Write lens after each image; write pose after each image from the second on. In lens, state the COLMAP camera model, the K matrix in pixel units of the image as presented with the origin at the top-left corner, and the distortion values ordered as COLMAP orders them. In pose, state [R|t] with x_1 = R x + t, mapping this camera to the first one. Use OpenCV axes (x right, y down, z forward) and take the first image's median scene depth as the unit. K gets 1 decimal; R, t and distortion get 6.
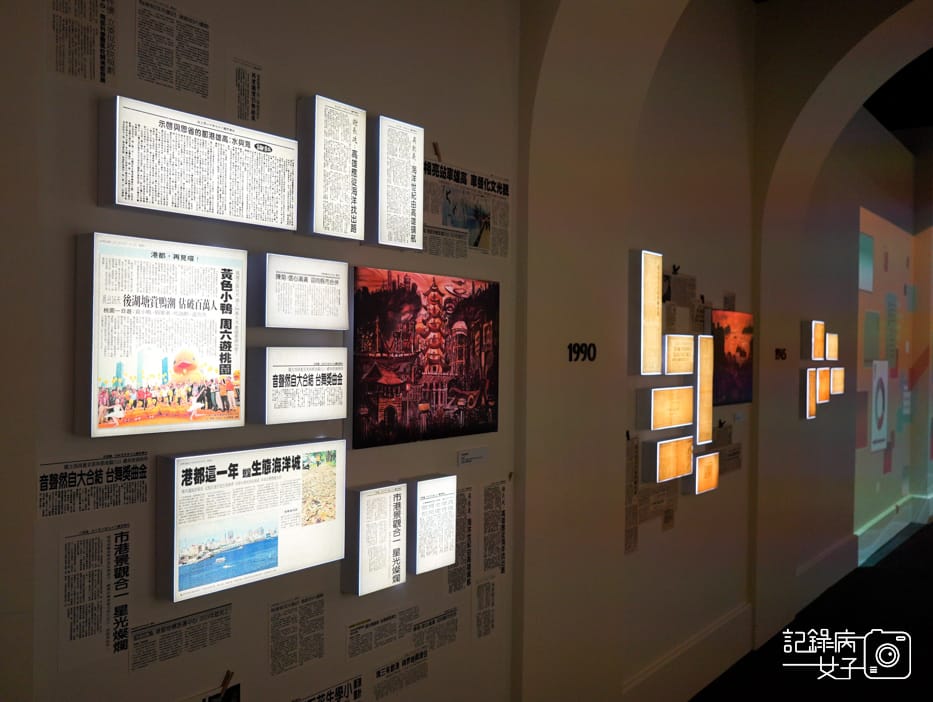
lens RADIAL K [[819.4, 0, 466.6], [0, 819.4, 350.8], [0, 0, 1]] dist [-0.012340, 0.001331]
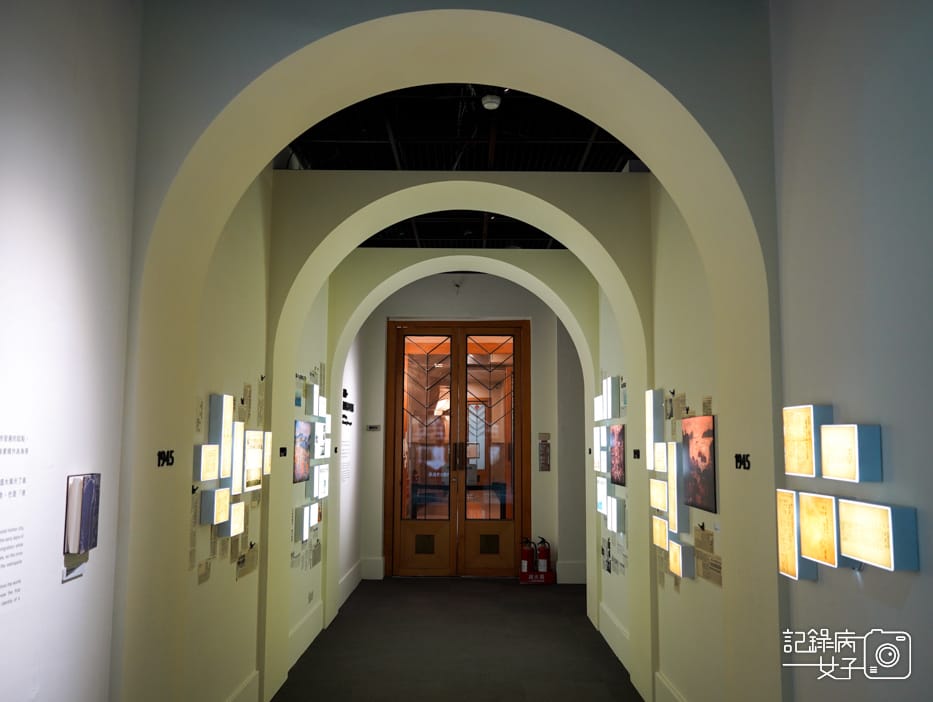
lens RADIAL K [[819.4, 0, 466.9], [0, 819.4, 352.6], [0, 0, 1]] dist [-0.012340, 0.001331]
pose [[-0.783414, -0.081913, -0.616078, 1.176866], [-0.014435, 0.993407, -0.113727, -0.007064], [0.621332, -0.080203, -0.779432, 1.609643]]
